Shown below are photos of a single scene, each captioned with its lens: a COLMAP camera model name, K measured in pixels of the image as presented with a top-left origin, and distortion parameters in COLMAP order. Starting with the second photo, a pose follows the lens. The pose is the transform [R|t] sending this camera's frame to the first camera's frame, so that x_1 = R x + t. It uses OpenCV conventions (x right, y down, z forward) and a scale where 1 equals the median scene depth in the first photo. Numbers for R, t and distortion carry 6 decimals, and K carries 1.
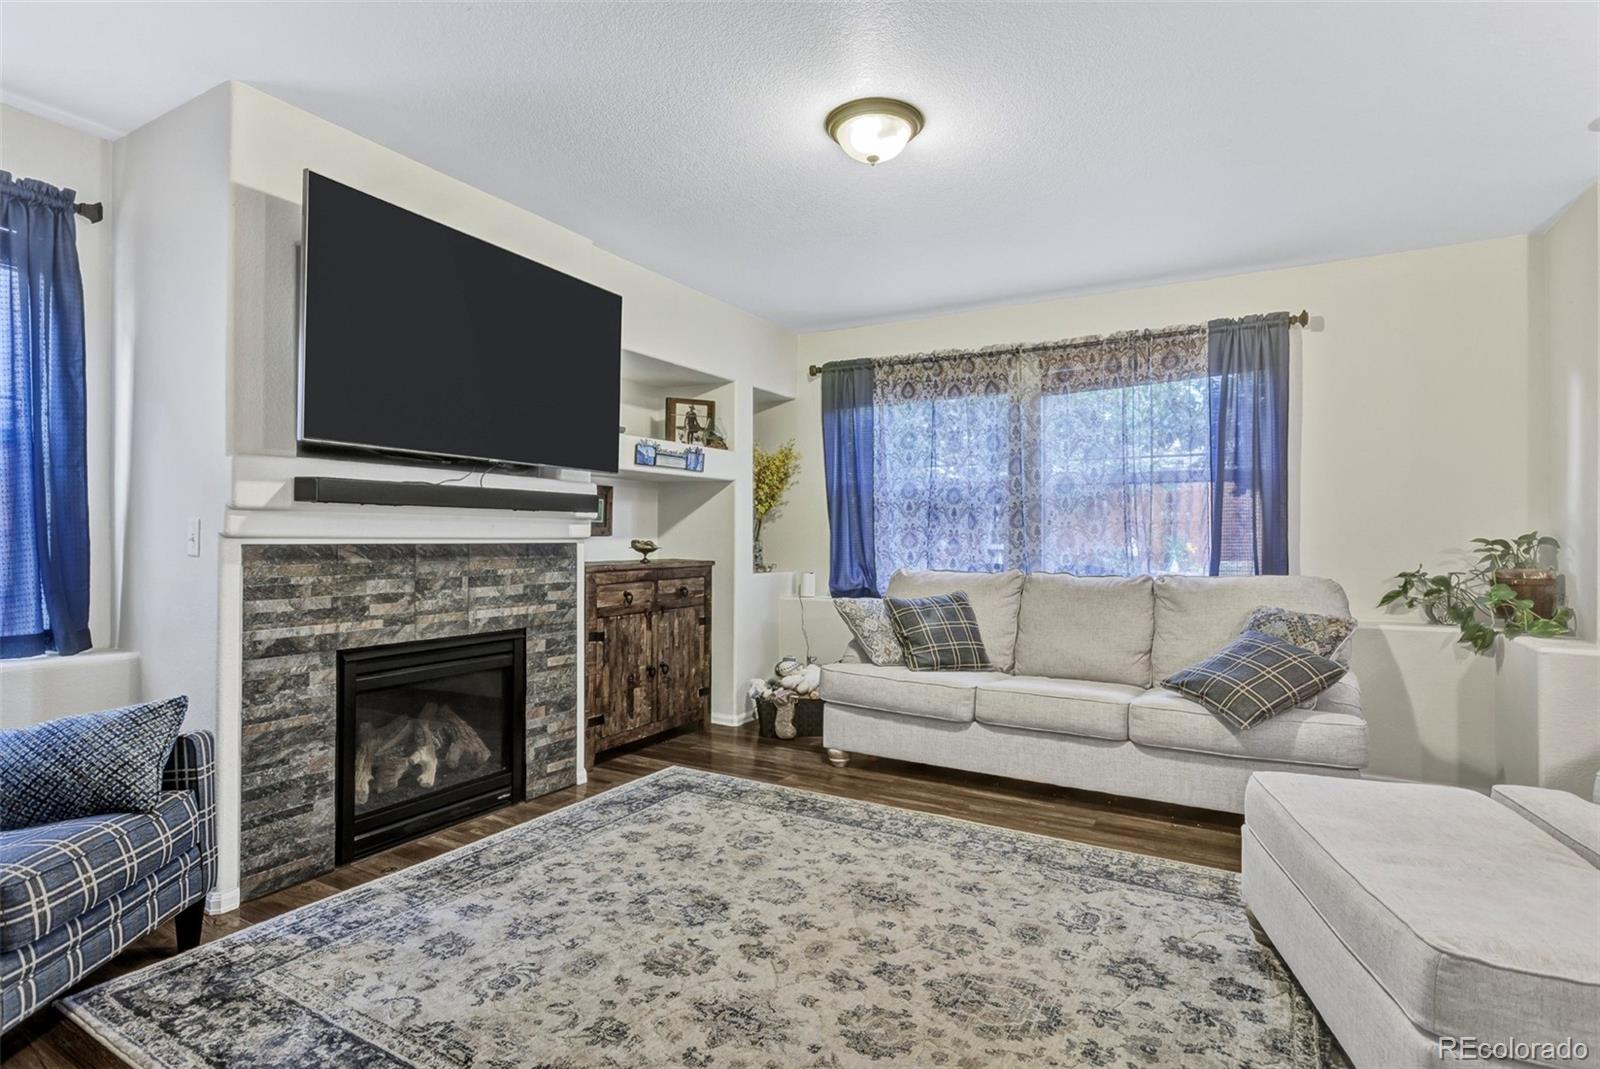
lens RADIAL K [[803.2, 0, 797.0], [0, 803.2, 529.6], [0, 0, 1]] dist [-0.001269, 0.000914]
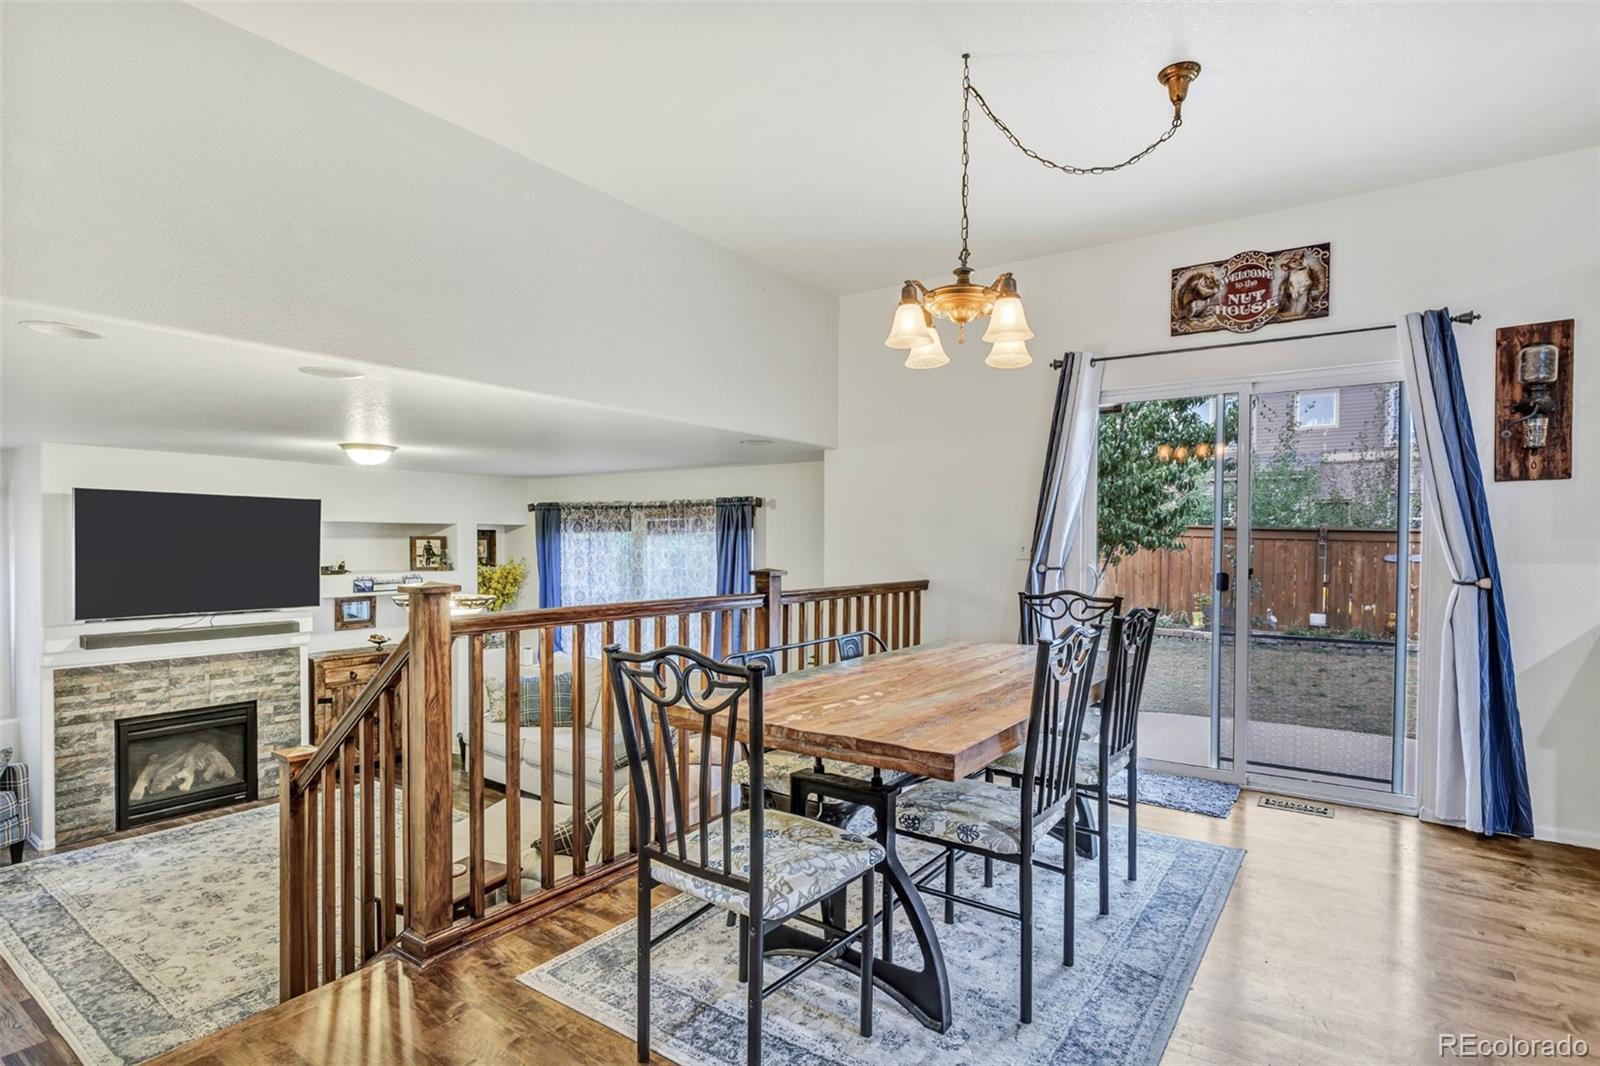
lens RADIAL K [[797.9, 0, 797.7], [0, 797.9, 558.1], [0, 0, 1]] dist [0.000227, 0.000484]
pose [[0.996001, 0.000541, -0.089337, 1.226657], [0.001682, 0.999691, 0.024811, -0.281133], [0.089323, -0.024862, 0.995692, -0.745845]]
